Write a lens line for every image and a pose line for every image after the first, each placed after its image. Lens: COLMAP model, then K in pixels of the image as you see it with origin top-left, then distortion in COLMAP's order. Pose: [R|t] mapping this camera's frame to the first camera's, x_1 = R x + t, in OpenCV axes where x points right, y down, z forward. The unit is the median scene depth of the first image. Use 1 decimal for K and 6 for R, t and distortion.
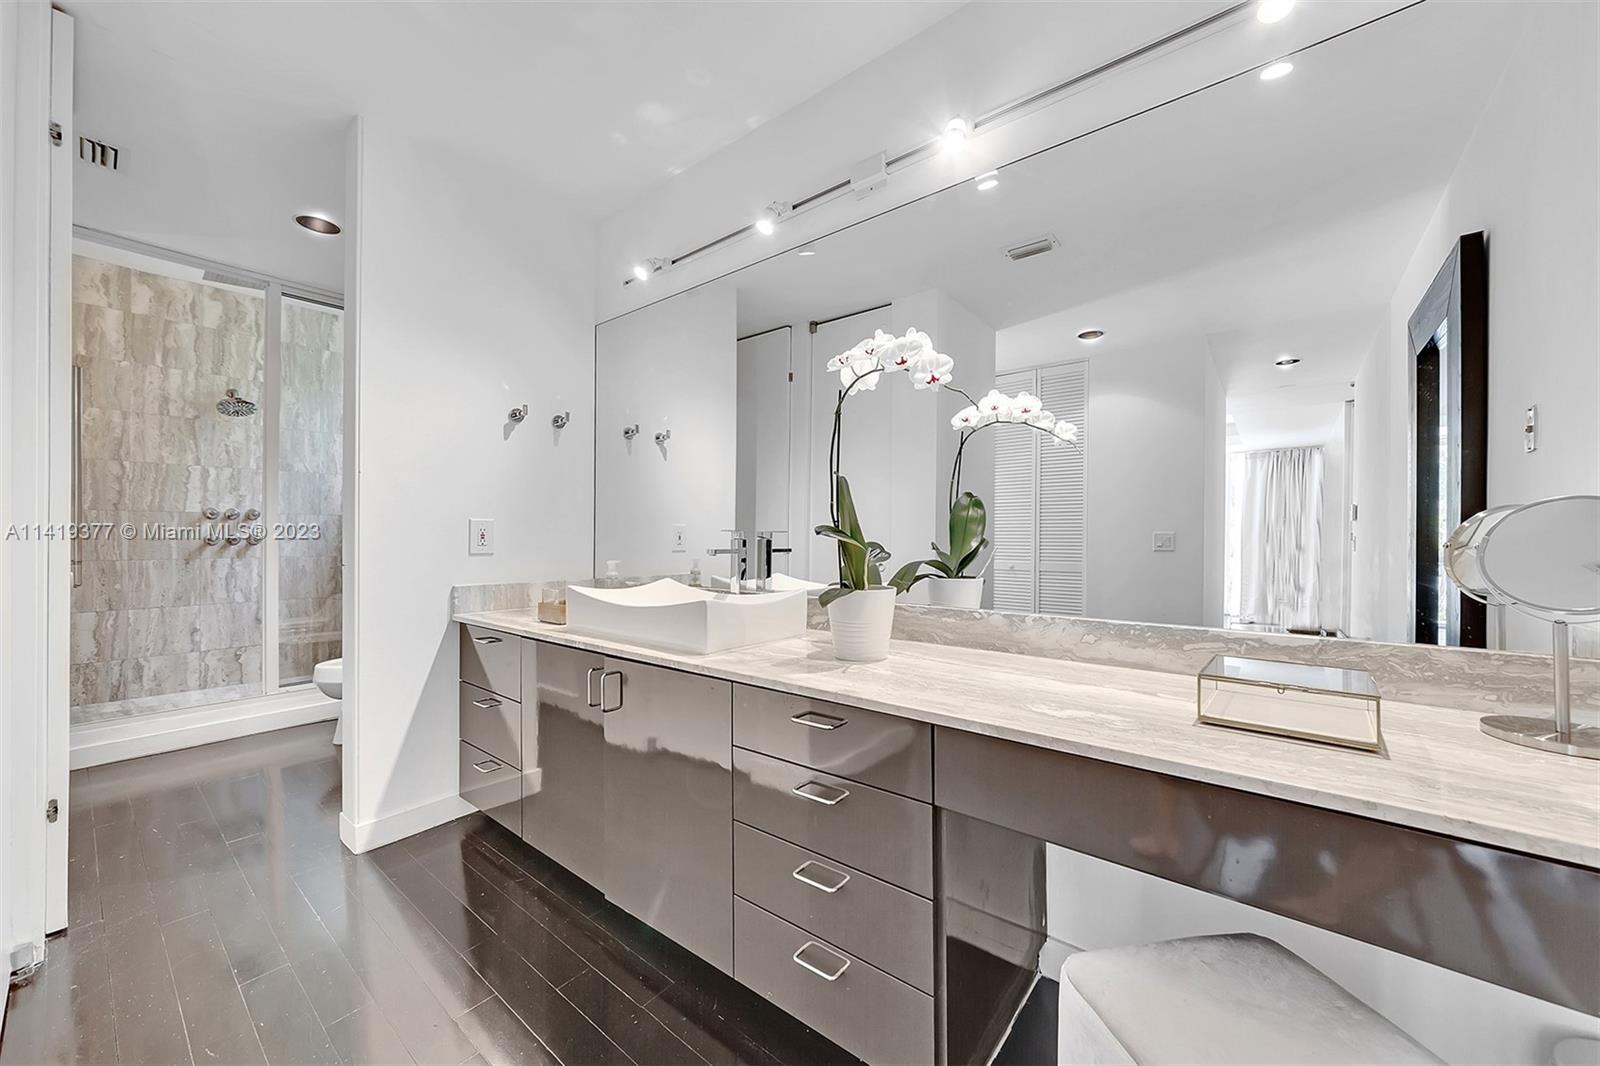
lens RADIAL K [[594.4, 0, 811.6], [0, 594.4, 533.3], [0, 0, 1]] dist [-0.017701, 0.008925]
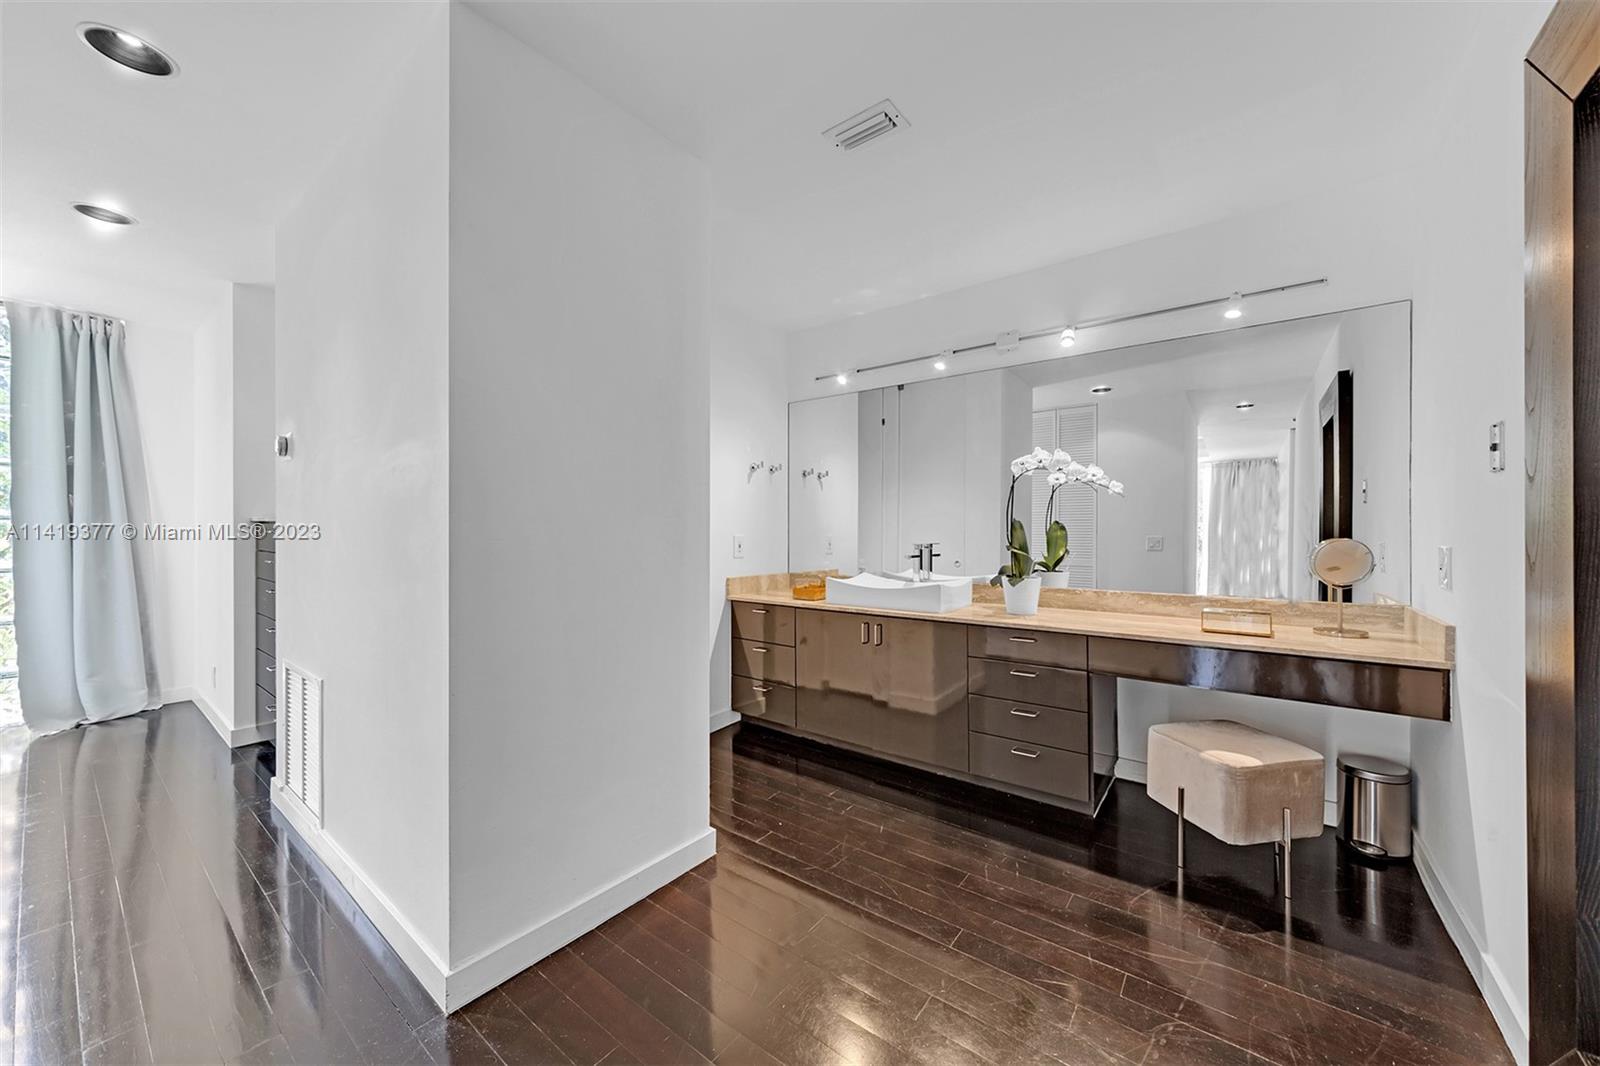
lens RADIAL K [[583.8, 0, 799.6], [0, 583.8, 528.2], [0, 0, 1]] dist [-0.017785, -0.000065]
pose [[0.999850, -0.001603, 0.017227, -0.566386], [0.001552, 0.999994, 0.002980, -0.062269], [-0.017232, -0.002953, 0.999847, -0.734307]]
